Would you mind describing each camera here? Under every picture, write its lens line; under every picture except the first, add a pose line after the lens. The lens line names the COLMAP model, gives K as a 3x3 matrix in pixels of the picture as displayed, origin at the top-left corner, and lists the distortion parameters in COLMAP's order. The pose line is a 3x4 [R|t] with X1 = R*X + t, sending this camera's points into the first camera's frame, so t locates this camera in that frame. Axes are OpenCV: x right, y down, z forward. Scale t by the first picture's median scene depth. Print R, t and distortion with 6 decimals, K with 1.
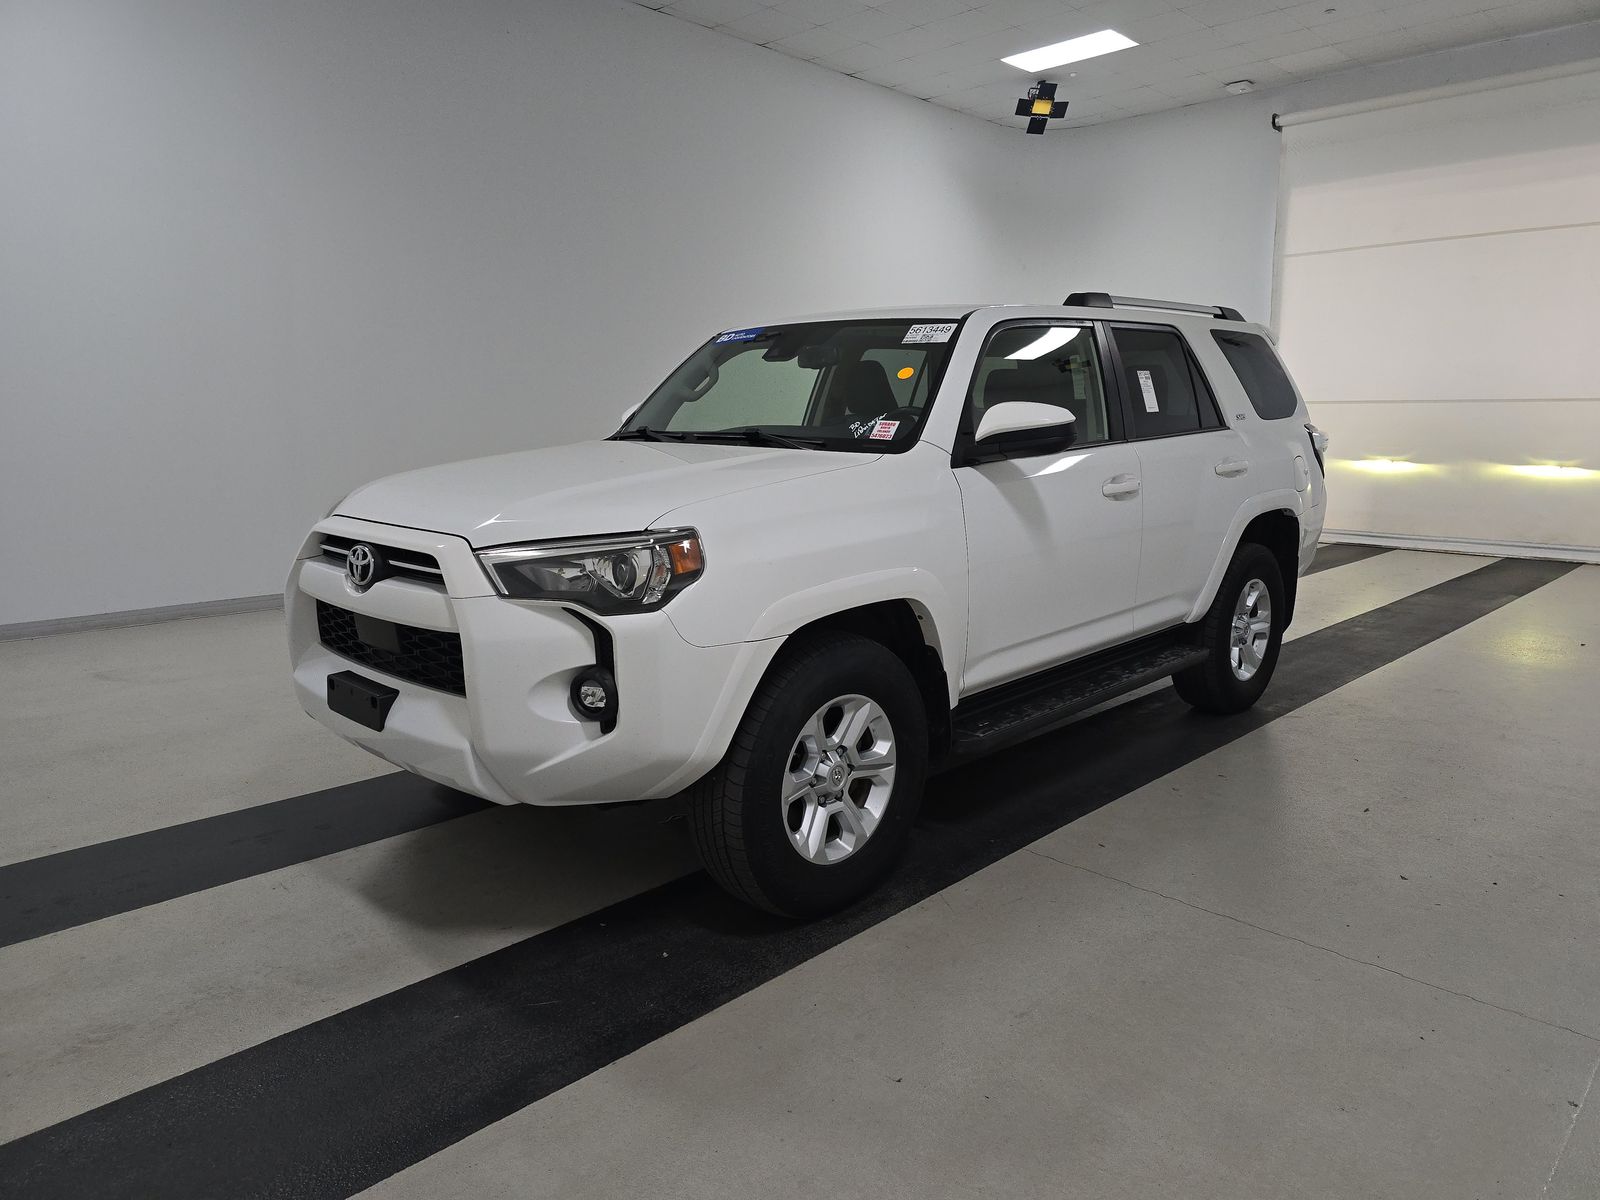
lens RADIAL K [[1044.3, 0, 800.0], [0, 1044.3, 600.0], [0, 0, 1]] dist [0.004816, 0.000445]
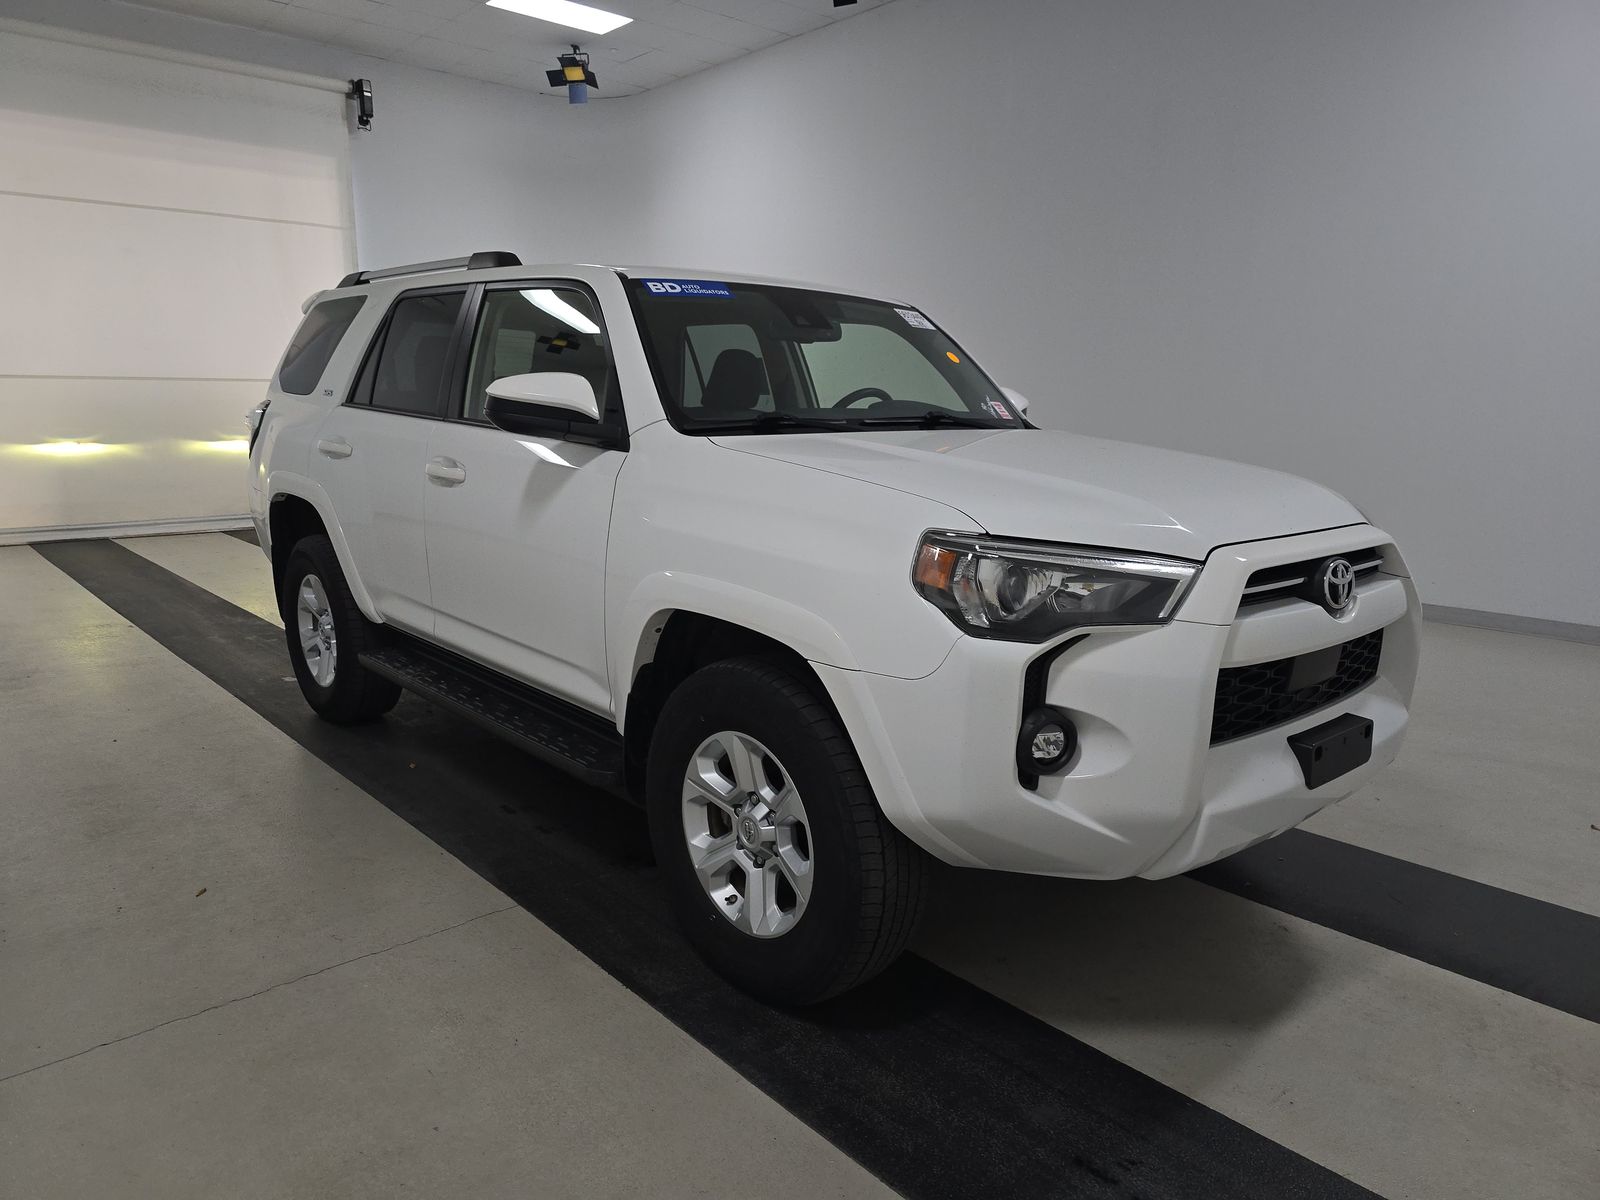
lens RADIAL K [[1044.3, 0, 800.0], [0, 1044.3, 600.0], [0, 0, 1]] dist [0.004816, 0.000445]
pose [[0.102415, -0.190589, 0.976313, -0.616230], [0.168963, 0.970545, 0.171739, -0.113140], [-0.980287, 0.147373, 0.131601, 0.641413]]
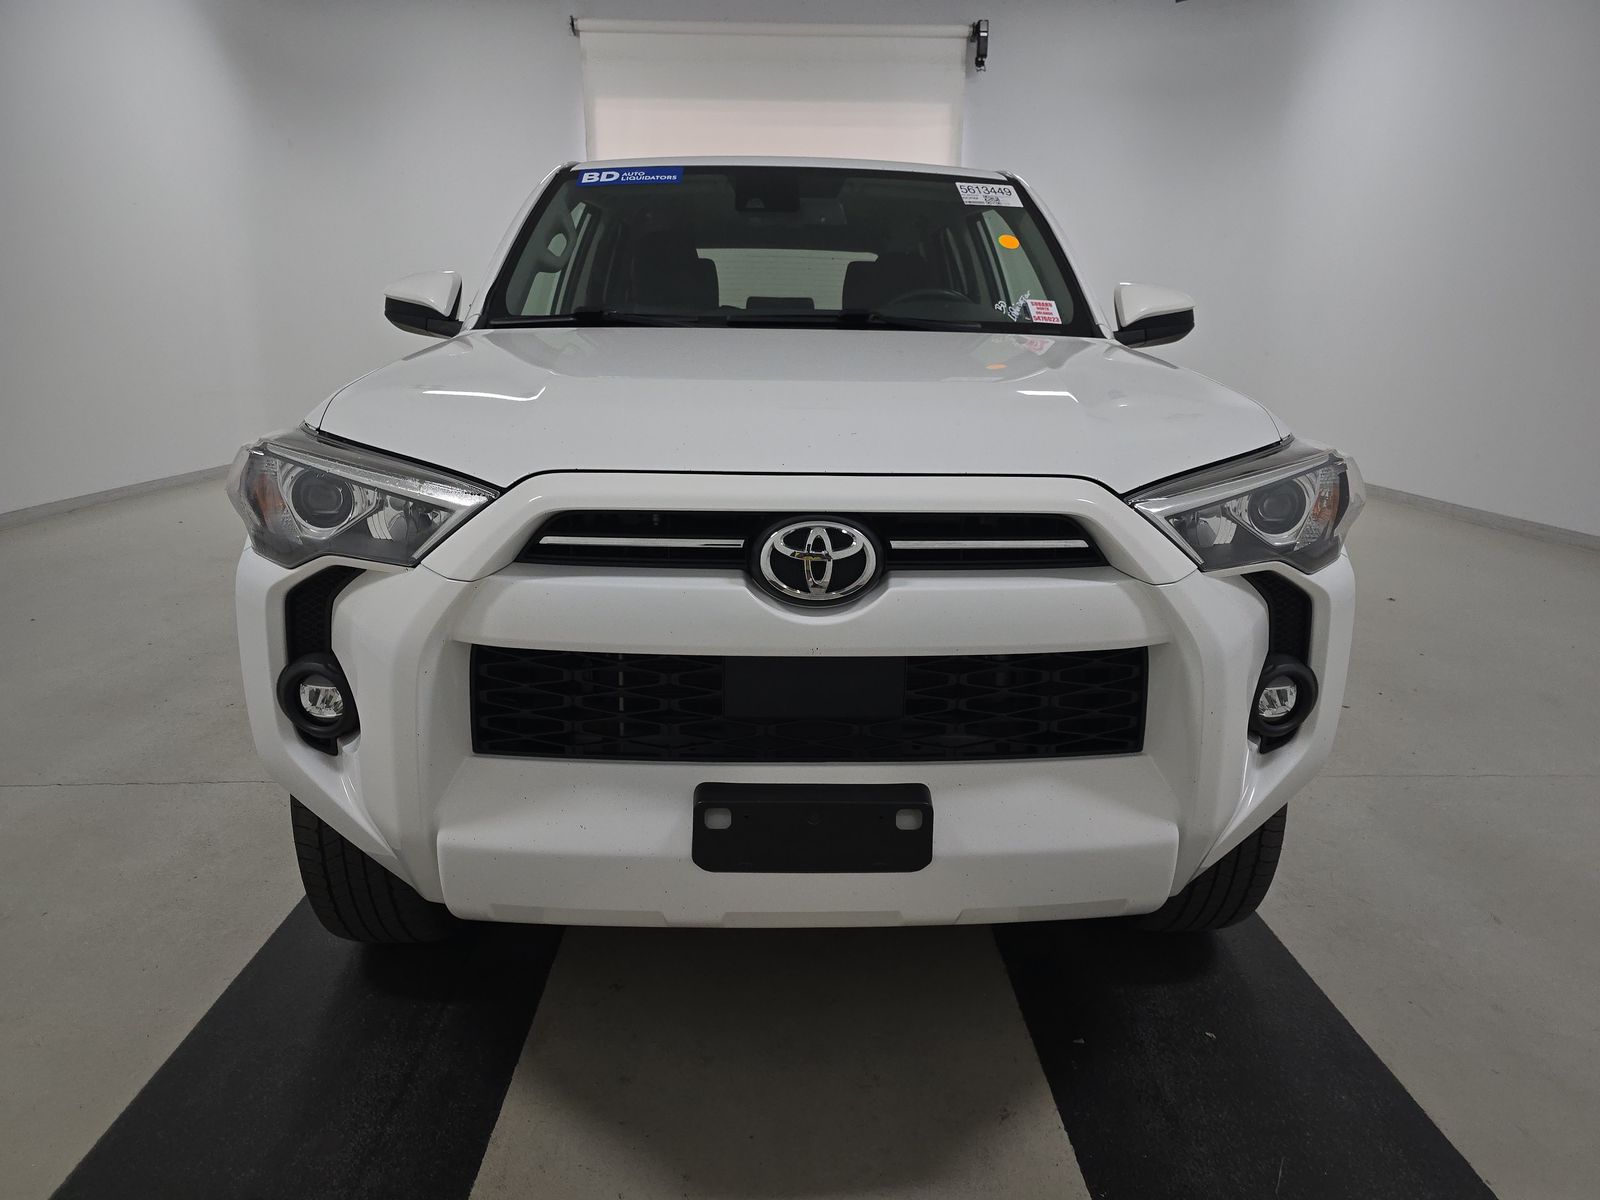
lens RADIAL K [[1044.3, 0, 800.0], [0, 1044.3, 600.0], [0, 0, 1]] dist [0.004816, 0.000445]
pose [[0.694585, -0.168903, 0.699302, -0.376168], [0.117348, 0.985630, 0.121503, -0.036782], [-0.709775, -0.002332, 0.704424, 0.327600]]
